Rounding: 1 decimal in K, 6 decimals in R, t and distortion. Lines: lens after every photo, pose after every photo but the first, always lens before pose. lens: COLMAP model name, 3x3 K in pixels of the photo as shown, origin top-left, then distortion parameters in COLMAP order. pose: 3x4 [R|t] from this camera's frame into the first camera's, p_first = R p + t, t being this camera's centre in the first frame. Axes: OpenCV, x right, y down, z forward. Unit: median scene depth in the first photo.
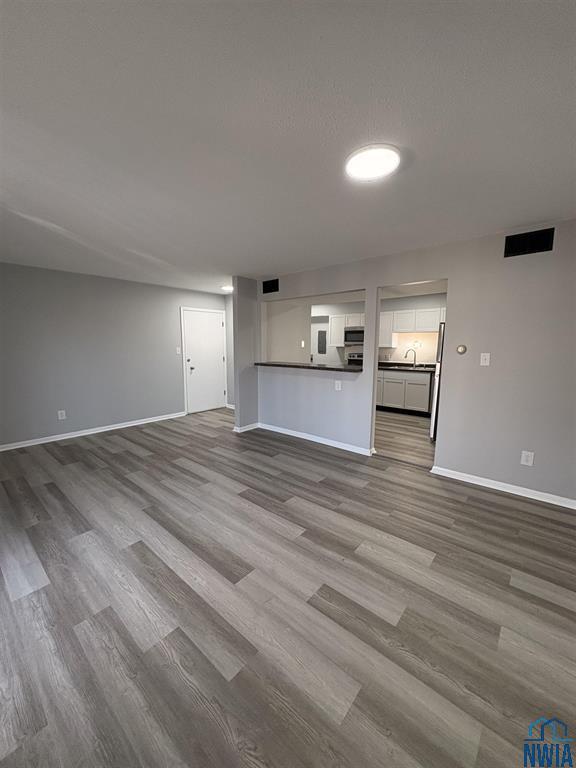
lens RADIAL K [[307.3, 0, 288.7], [0, 307.3, 385.3], [0, 0, 1]] dist [0.000455, -0.000032]
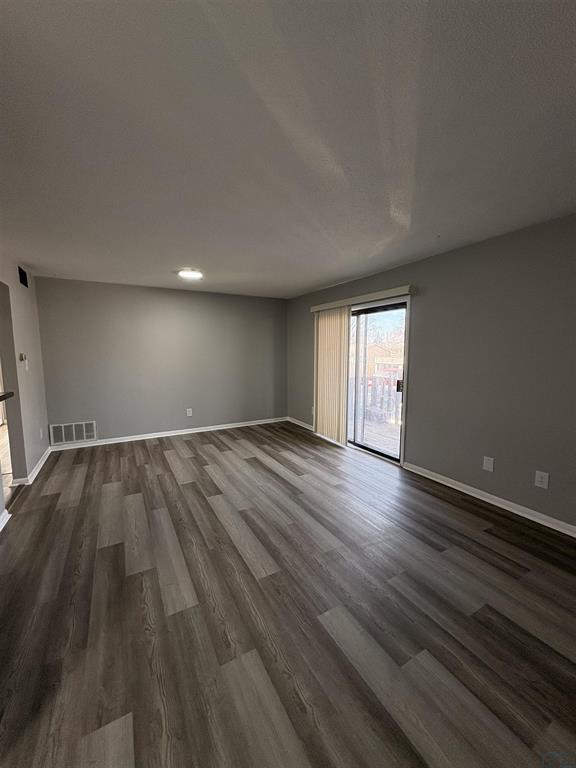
lens RADIAL K [[307.3, 0, 288.4], [0, 307.3, 384.6], [0, 0, 1]] dist [0.000455, -0.000032]
pose [[-0.941616, -0.041380, 0.334137, -0.649036], [0.041696, 0.970448, 0.237682, -0.229826], [-0.334098, 0.237737, -0.912063, 1.621513]]
